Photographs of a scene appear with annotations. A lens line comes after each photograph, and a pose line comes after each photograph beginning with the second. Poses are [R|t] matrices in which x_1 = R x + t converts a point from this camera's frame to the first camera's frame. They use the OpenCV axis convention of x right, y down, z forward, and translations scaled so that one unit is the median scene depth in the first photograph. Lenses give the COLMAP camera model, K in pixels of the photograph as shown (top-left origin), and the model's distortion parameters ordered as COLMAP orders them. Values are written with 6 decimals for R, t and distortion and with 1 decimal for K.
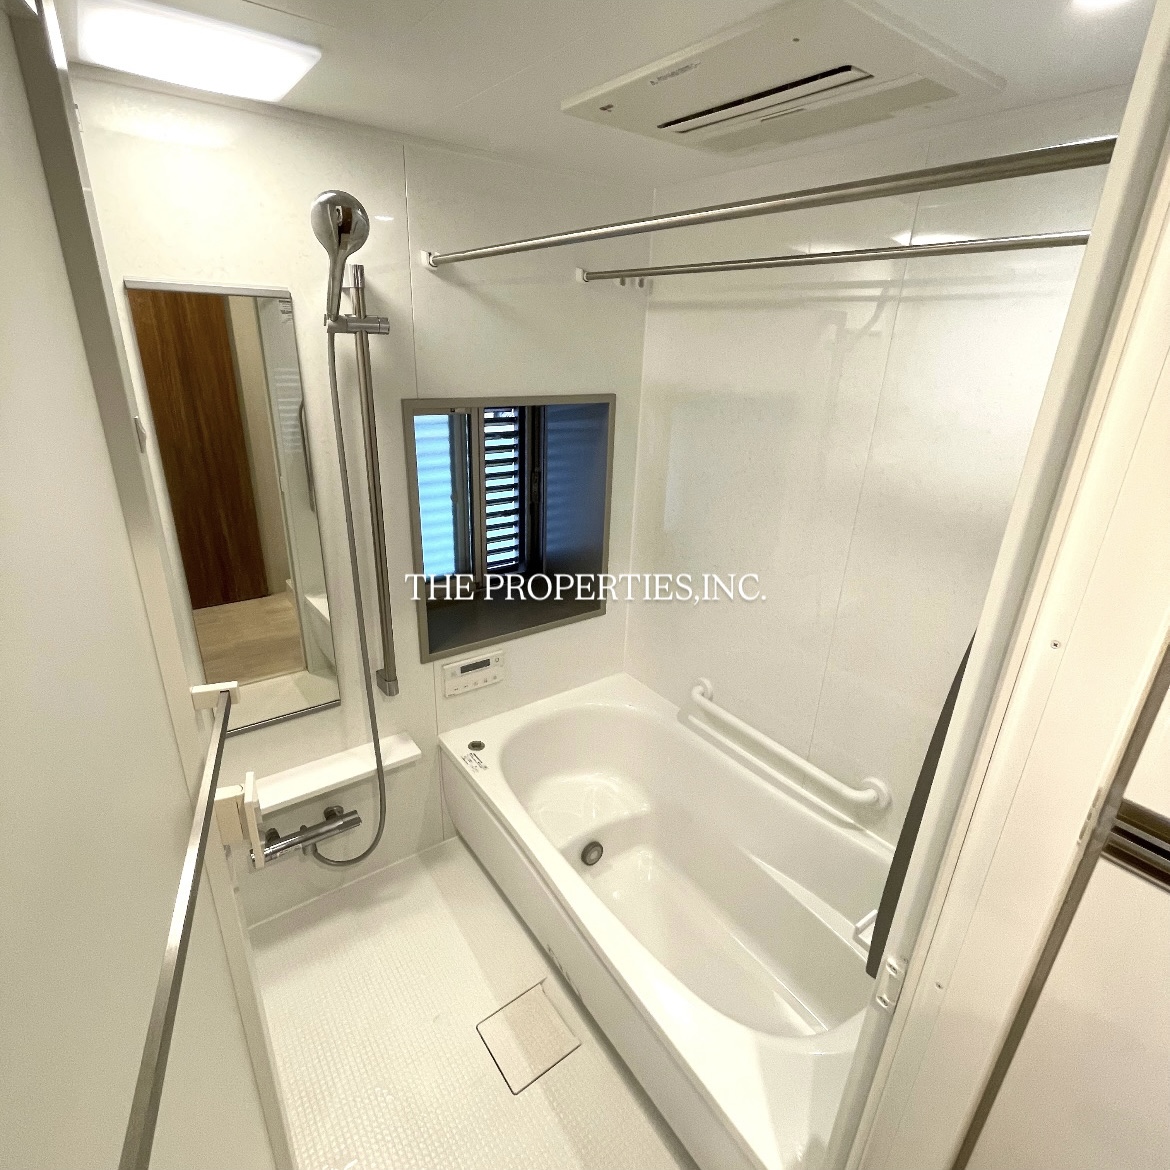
lens RADIAL K [[637.9, 0, 585.0], [0, 637.9, 585.0], [0, 0, 1]] dist [-0.001844, 0.000351]
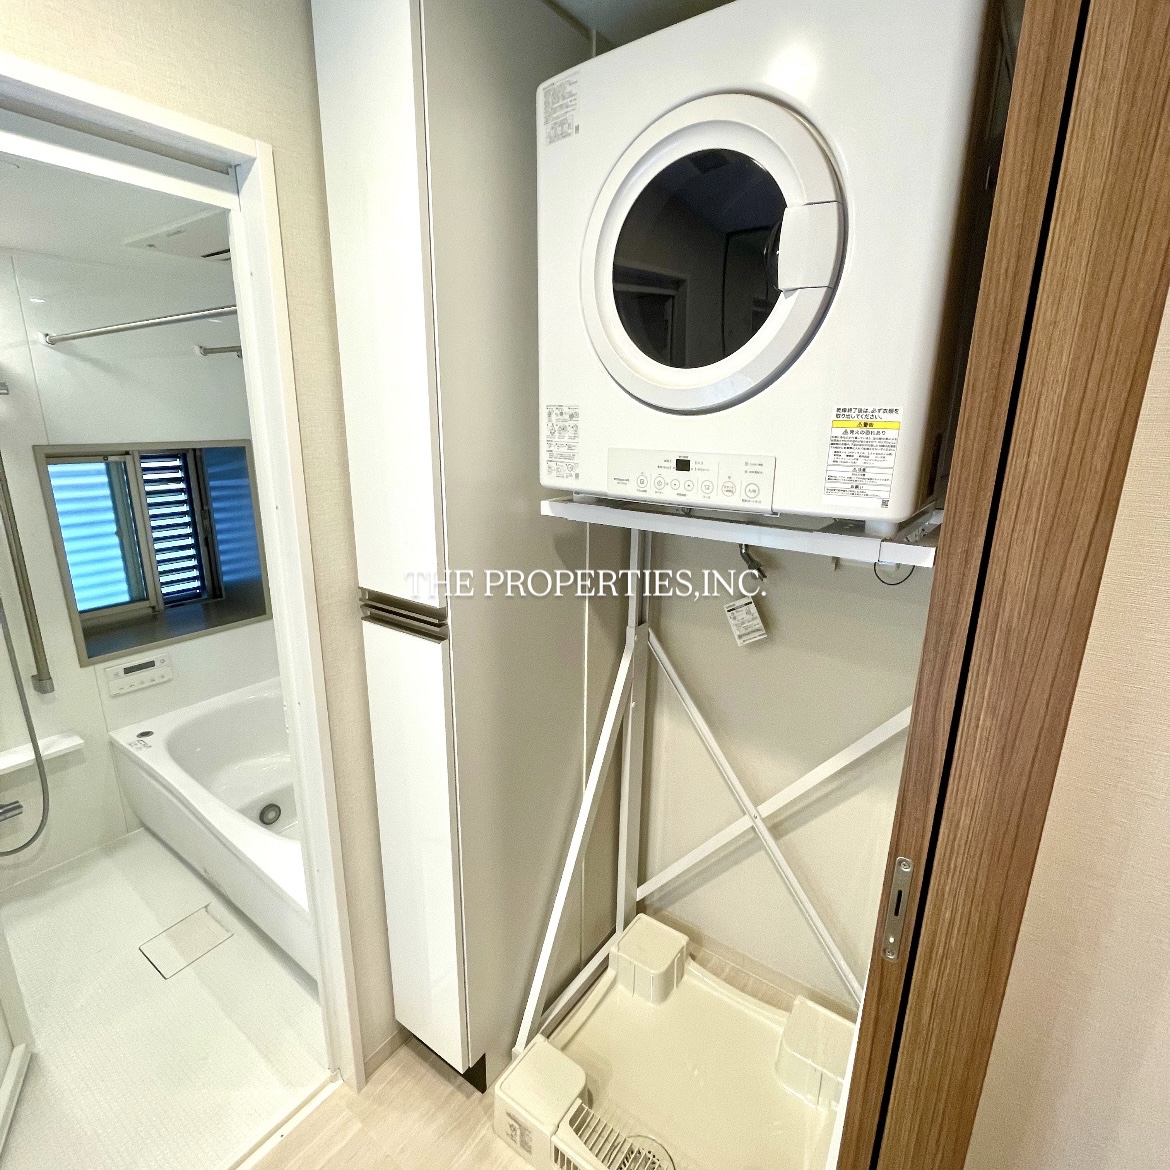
lens RADIAL K [[637.9, 0, 585.0], [0, 637.9, 585.0], [0, 0, 1]] dist [-0.001844, 0.000351]
pose [[0.950056, -0.104383, 0.294104, 0.280786], [0.133722, 0.987668, -0.081427, 0.182851], [-0.281978, 0.116689, 0.952298, -0.374919]]
